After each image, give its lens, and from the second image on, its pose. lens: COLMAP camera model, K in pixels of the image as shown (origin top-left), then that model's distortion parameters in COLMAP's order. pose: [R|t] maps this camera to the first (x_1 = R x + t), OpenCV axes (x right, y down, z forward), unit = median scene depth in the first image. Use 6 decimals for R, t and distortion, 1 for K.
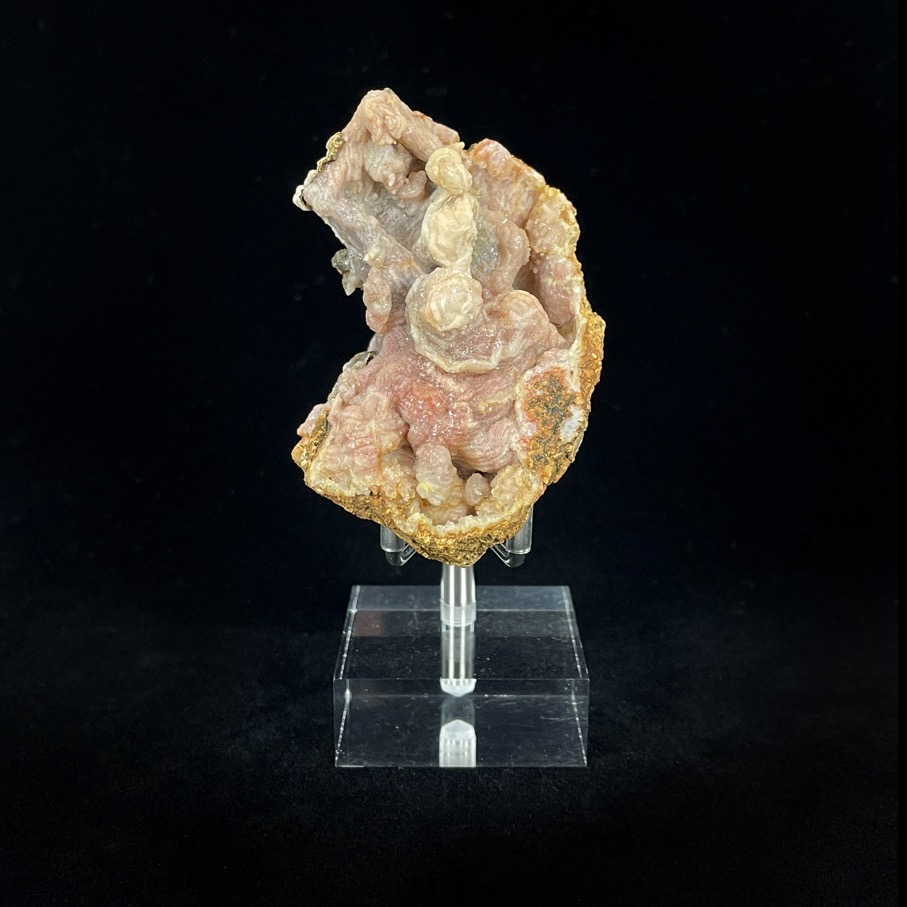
lens RADIAL K [[1262.1, 0, 452.0], [0, 1262.1, 448.7], [0, 0, 1]] dist [0.010180, 0.000000]
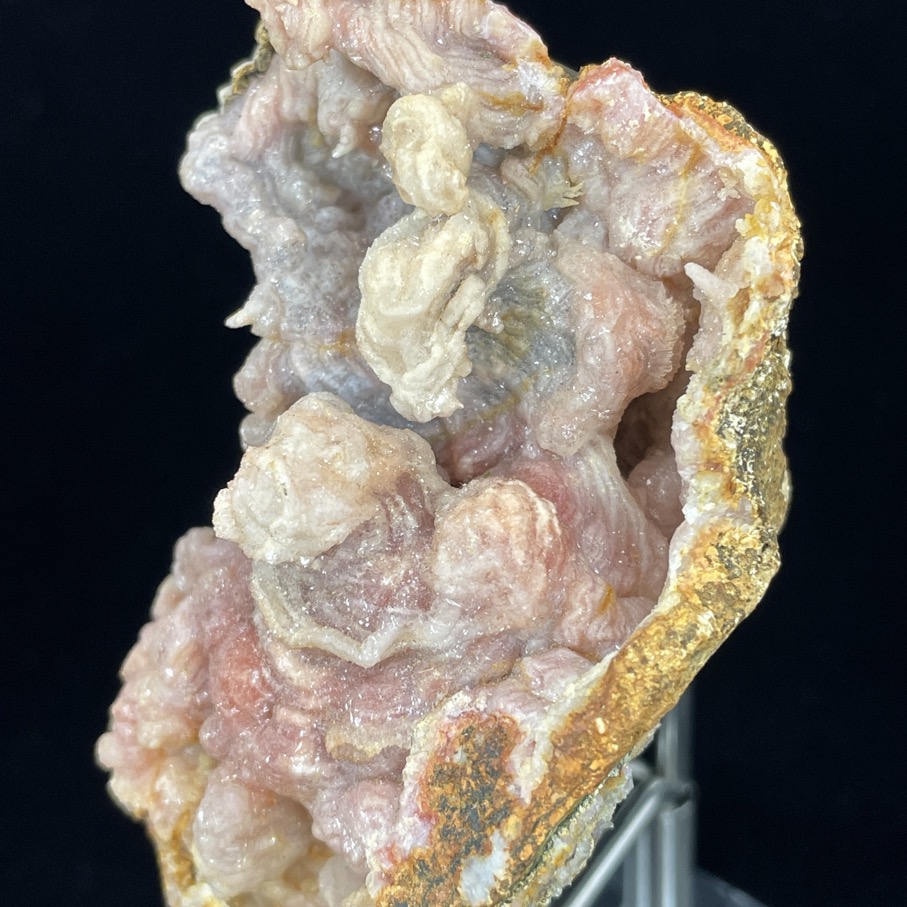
lens RADIAL K [[1673.6, 0, 452.6], [0, 1673.6, 451.1], [0, 0, 1]] dist [0.031648, 0.000000]
pose [[0.726117, 0.305522, -0.615962, 0.365167], [-0.155155, 0.945555, 0.286100, -0.288251], [0.669836, -0.112172, 0.733987, 0.616731]]
